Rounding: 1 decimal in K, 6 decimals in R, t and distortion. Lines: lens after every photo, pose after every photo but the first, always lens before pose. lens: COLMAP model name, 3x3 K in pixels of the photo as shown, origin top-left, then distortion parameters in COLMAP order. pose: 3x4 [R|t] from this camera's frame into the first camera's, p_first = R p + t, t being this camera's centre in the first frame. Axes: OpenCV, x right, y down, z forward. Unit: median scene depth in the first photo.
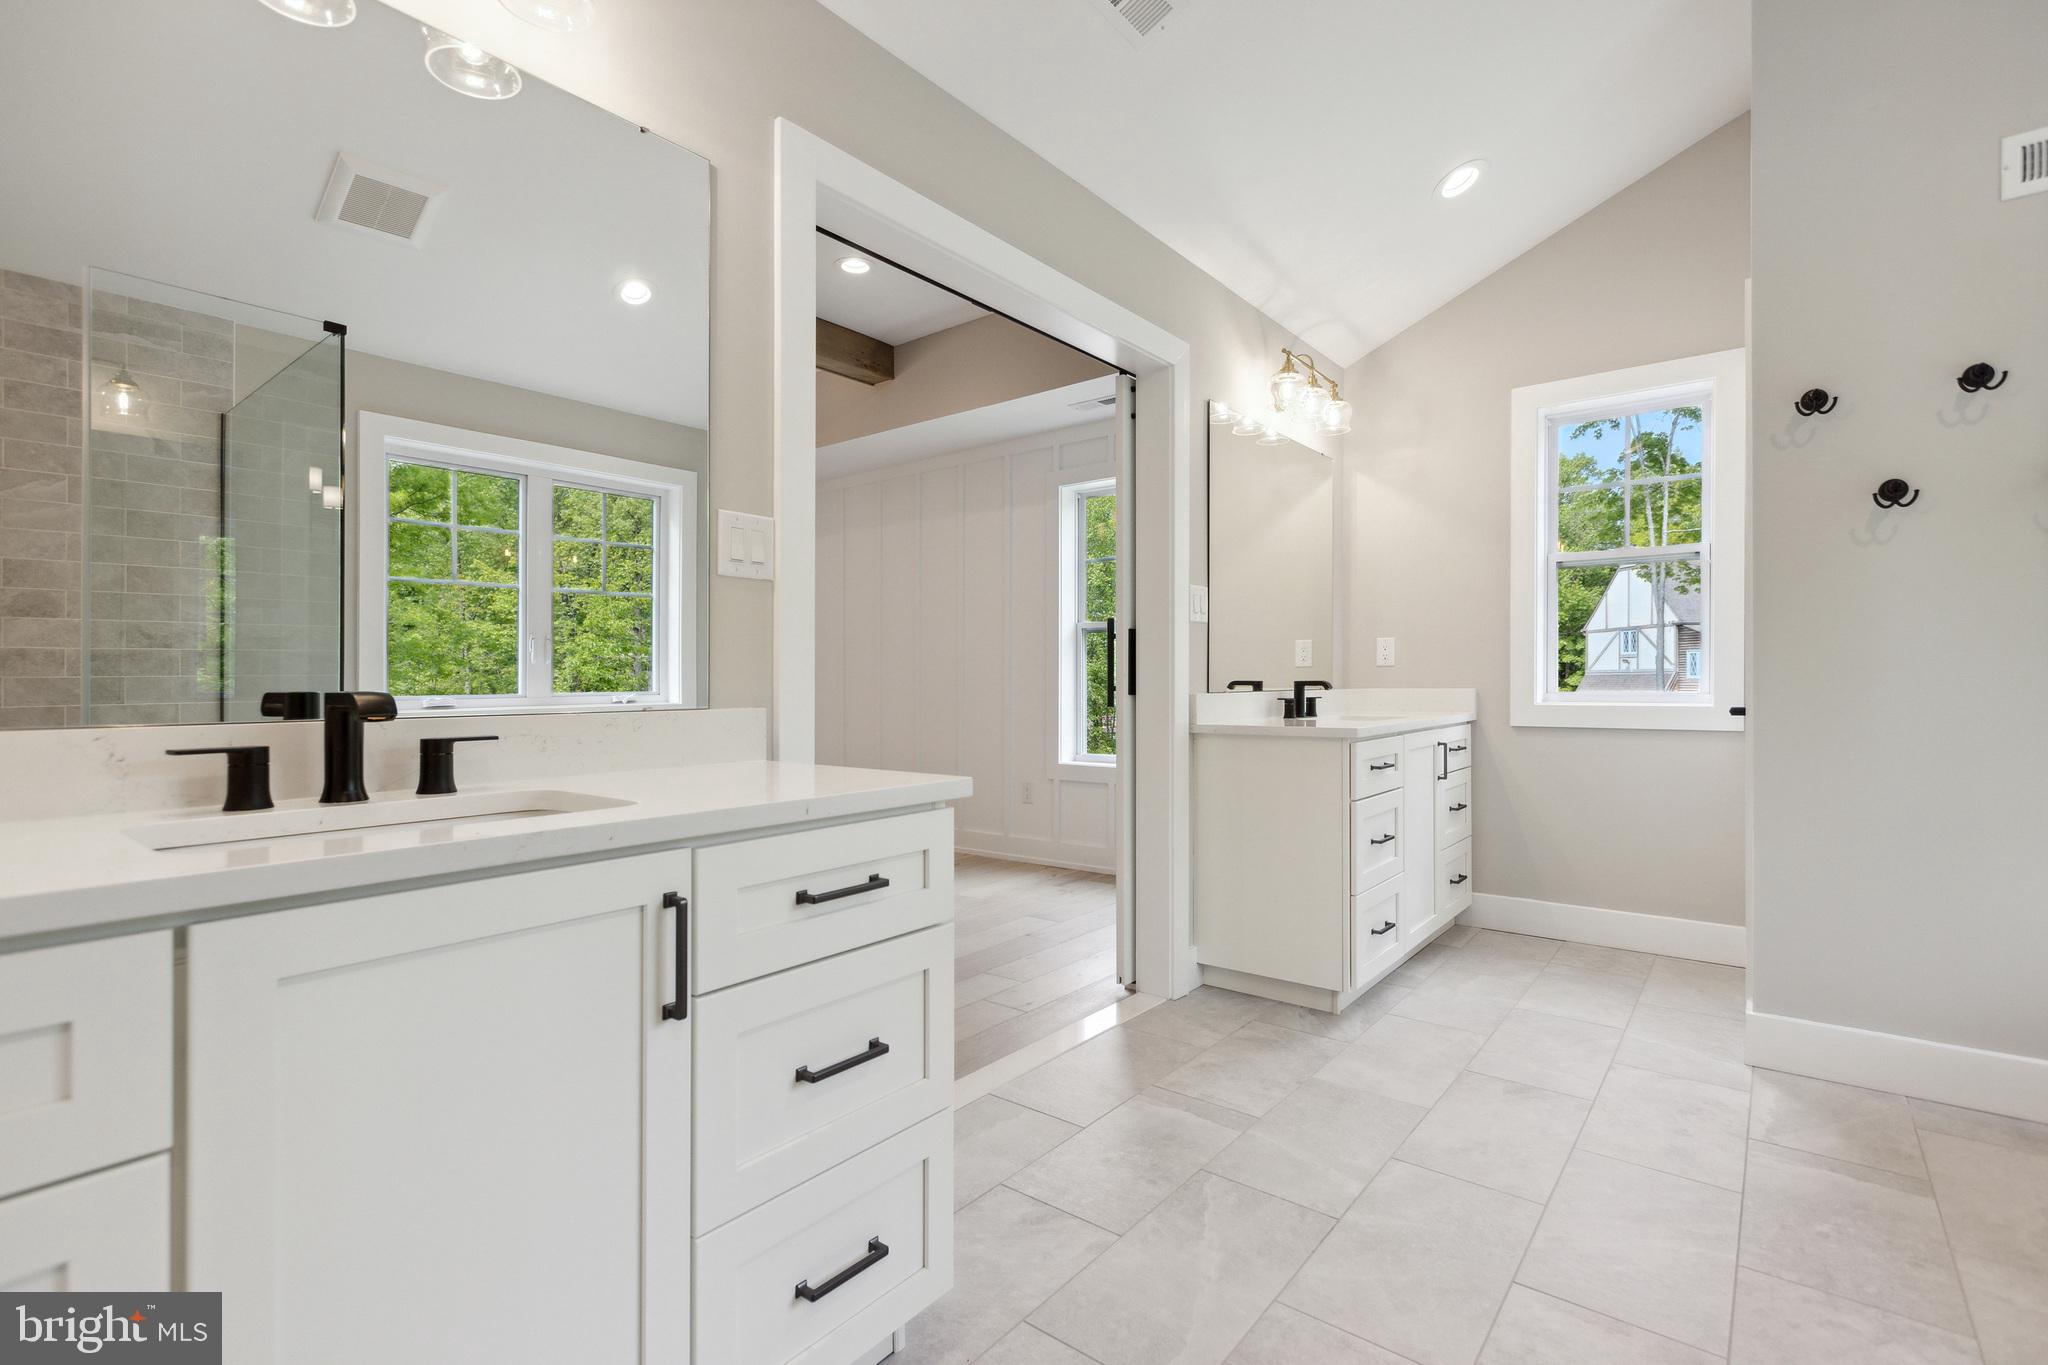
lens RADIAL K [[945.5, 0, 1017.2], [0, 945.5, 676.9], [0, 0, 1]] dist [0.003930, 0.000585]
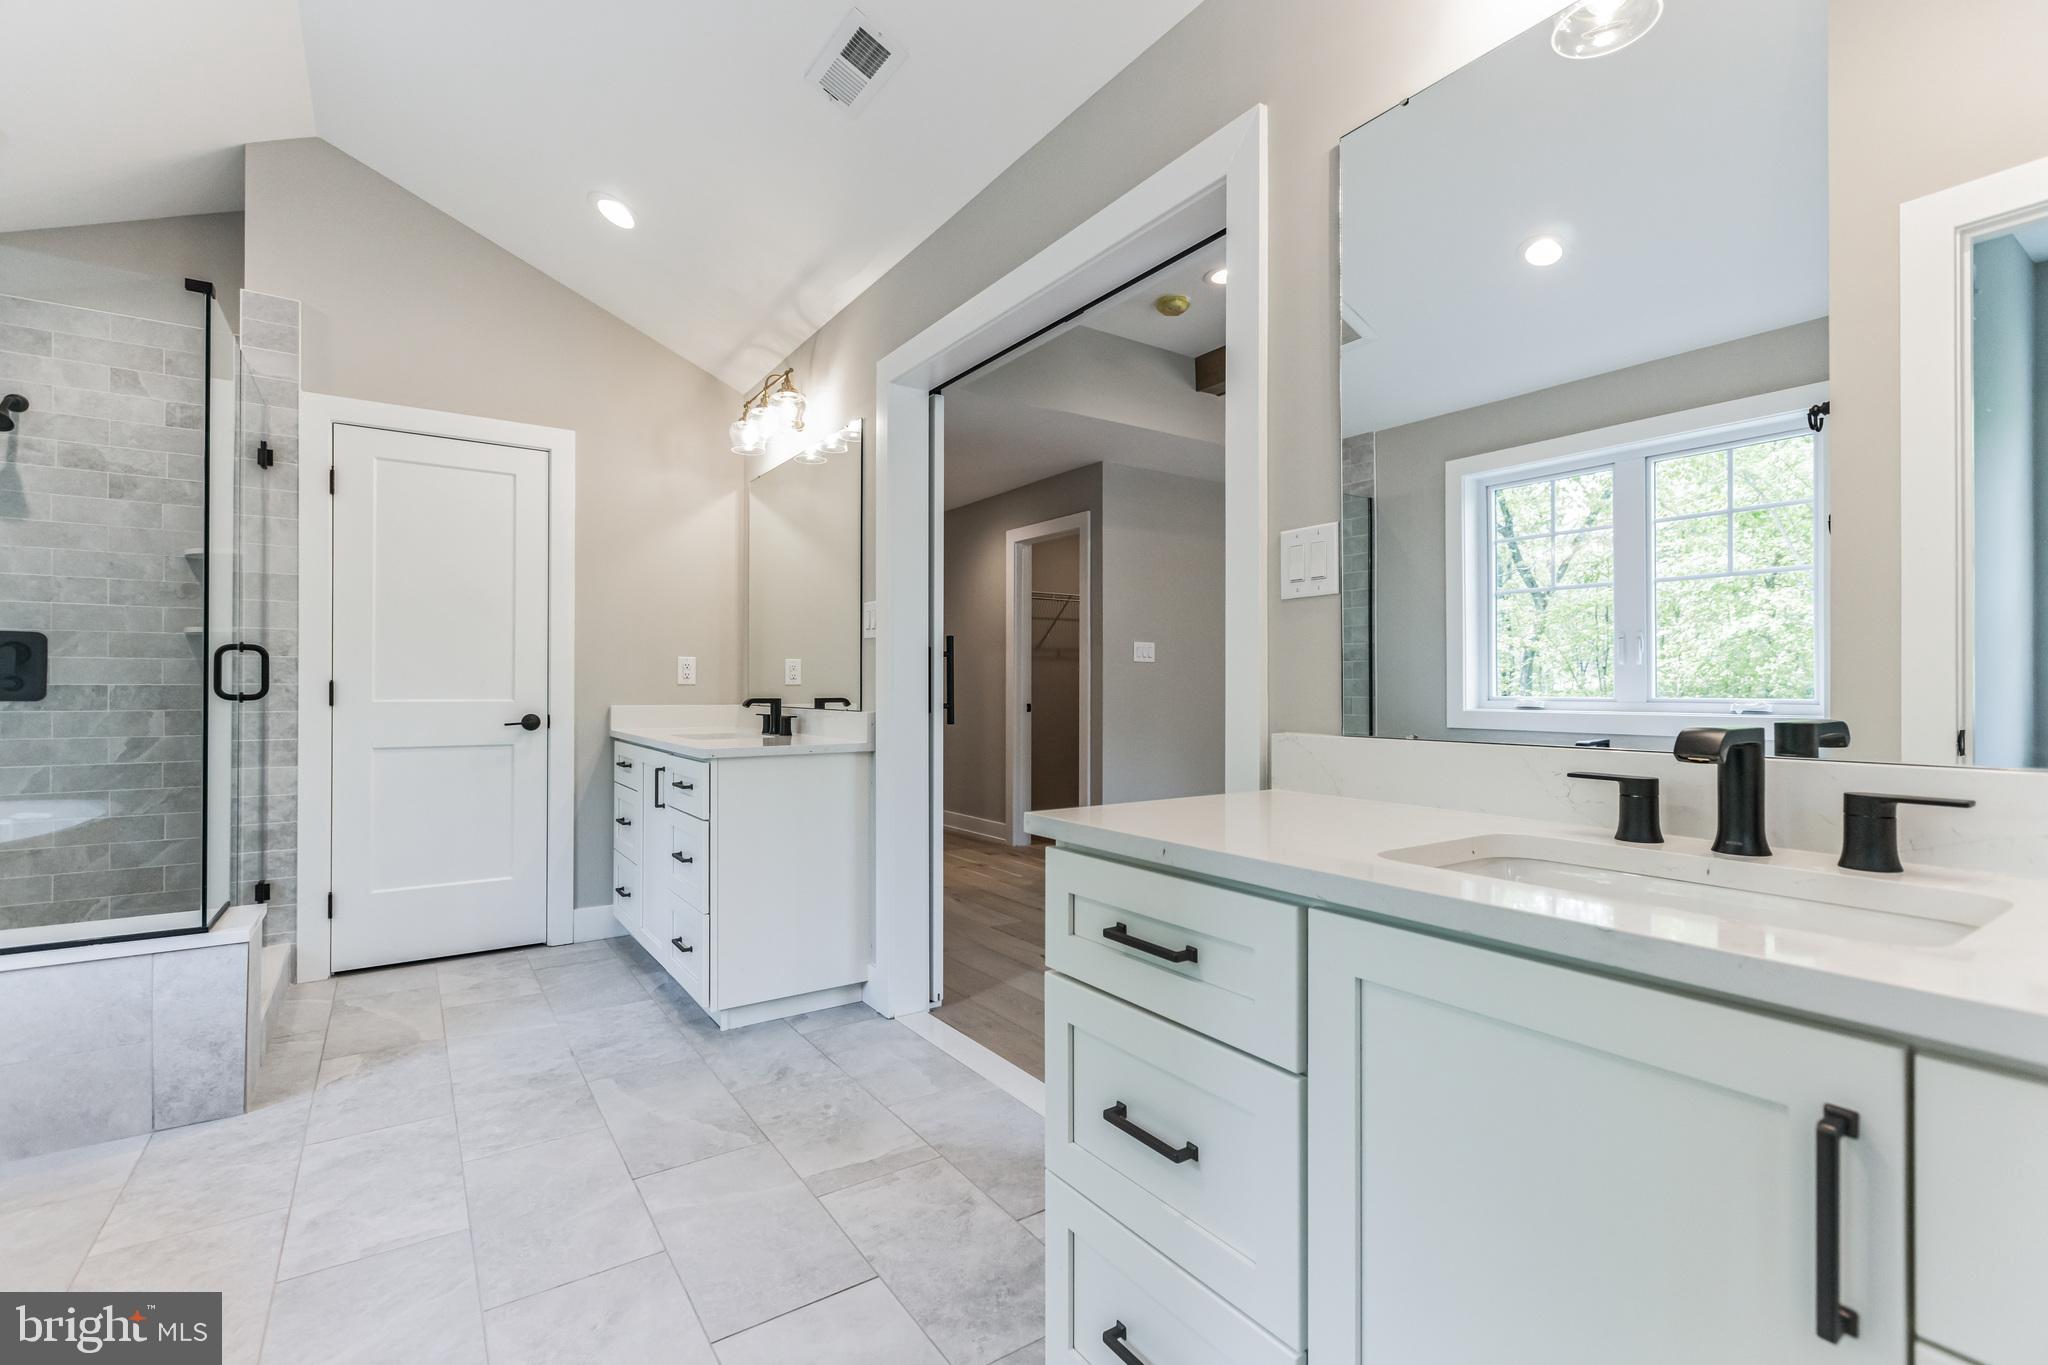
lens RADIAL K [[952.0, 0, 994.9], [0, 952.0, 687.5], [0, 0, 1]] dist [0.225700, 0.000052]
pose [[-0.329186, -0.021440, -0.944022, 0.548077], [-0.013775, 0.999745, -0.017903, 0.002511], [0.944165, 0.007110, -0.329397, 0.725741]]
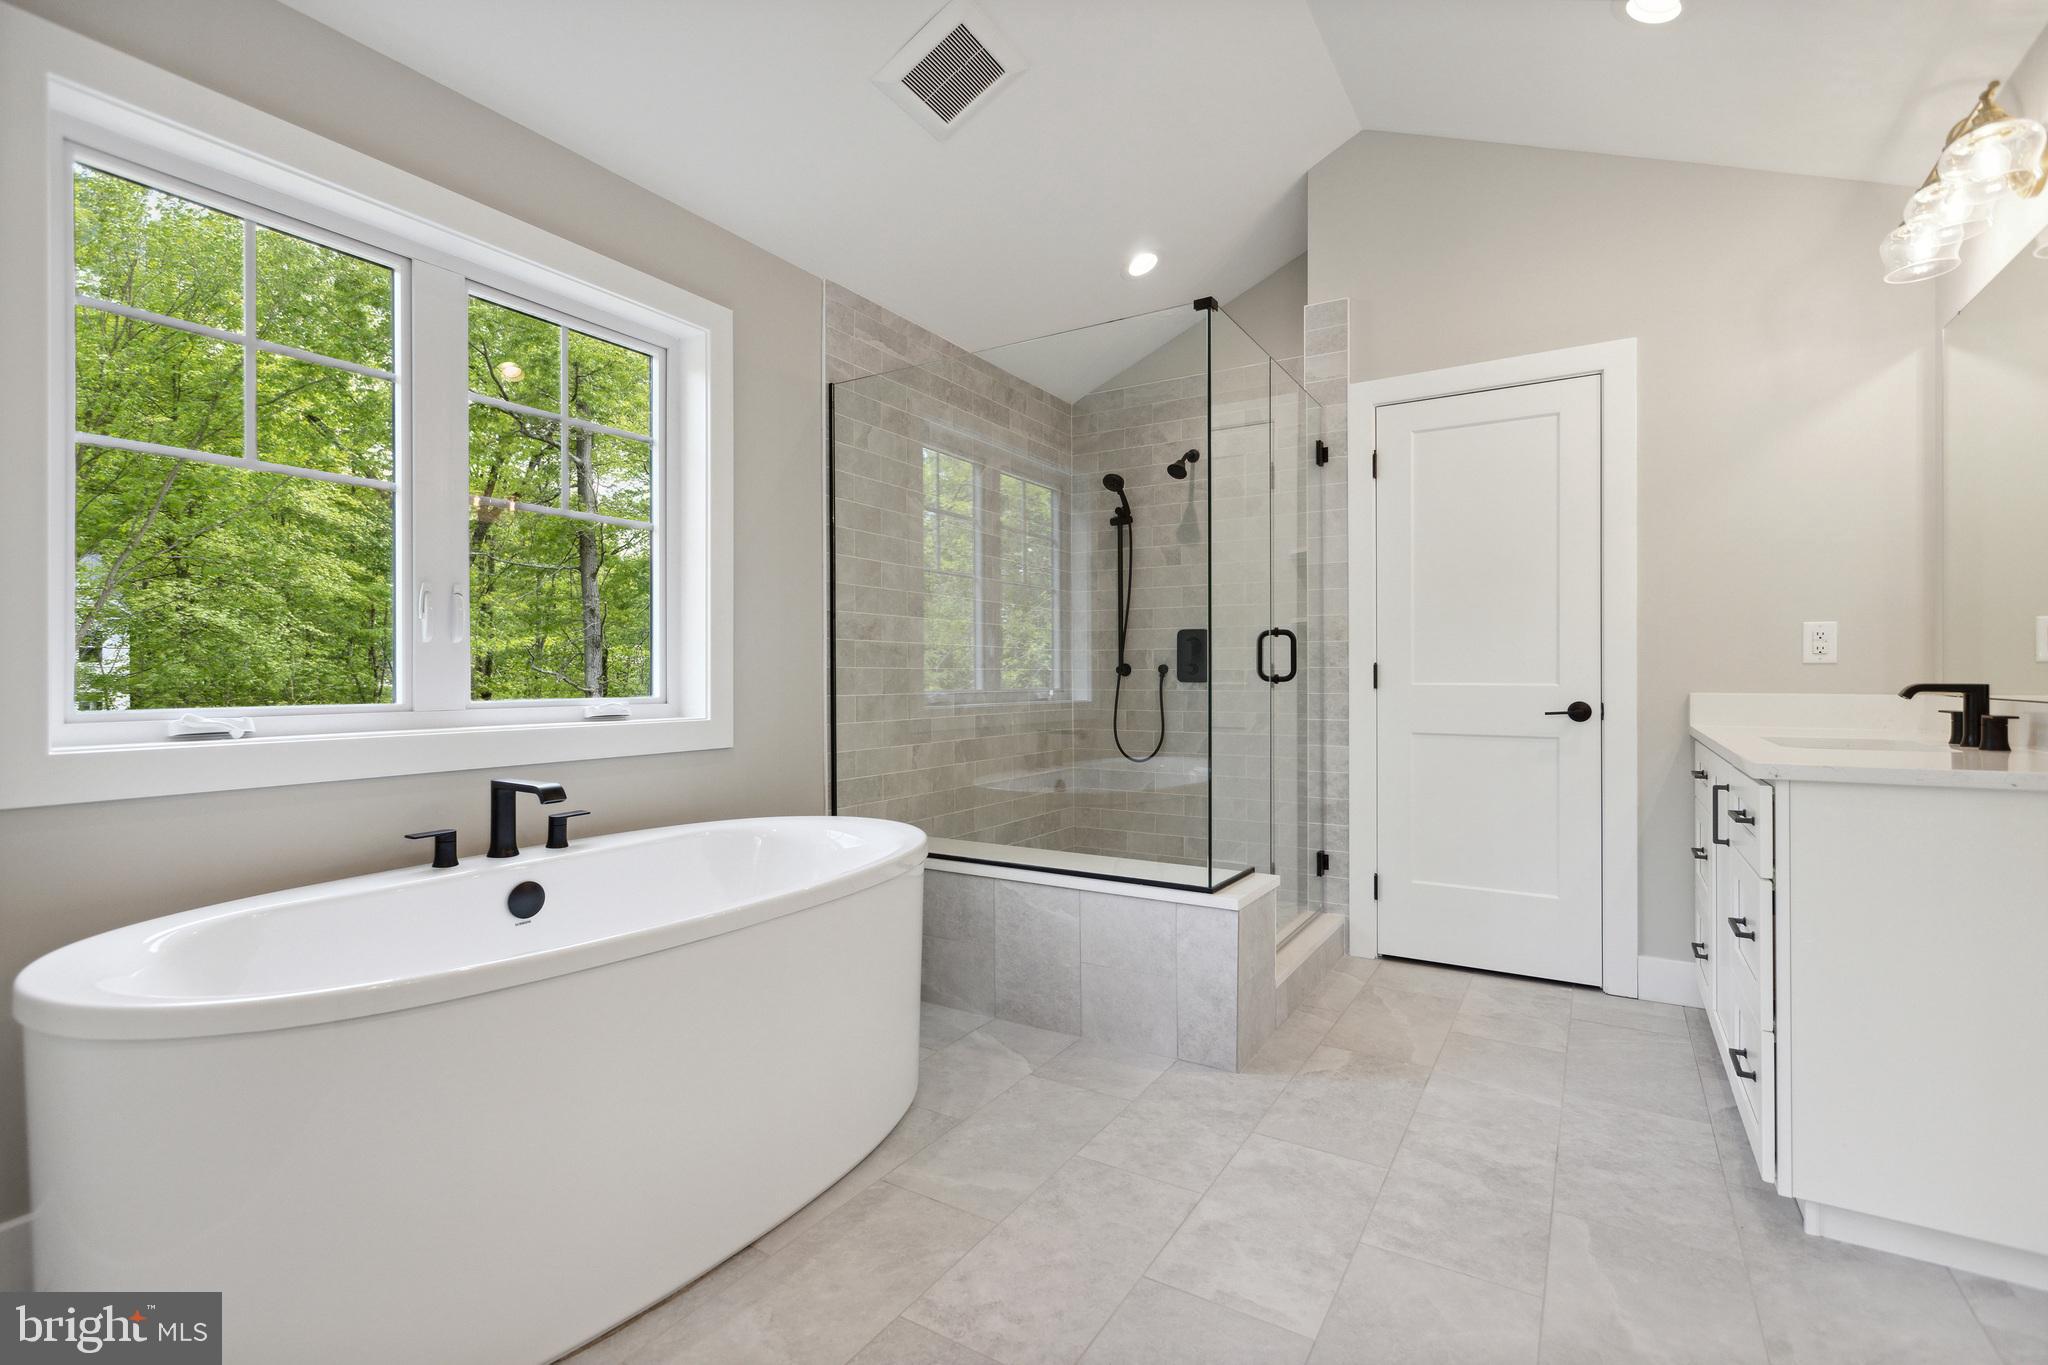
lens RADIAL K [[945.5, 0, 1017.2], [0, 945.5, 676.9], [0, 0, 1]] dist [0.003930, 0.000585]
pose [[-0.992024, -0.016705, -0.124934, 0.450766], [-0.017128, 0.999851, 0.002317, 0.002849], [0.124876, 0.004438, -0.992162, 0.701636]]
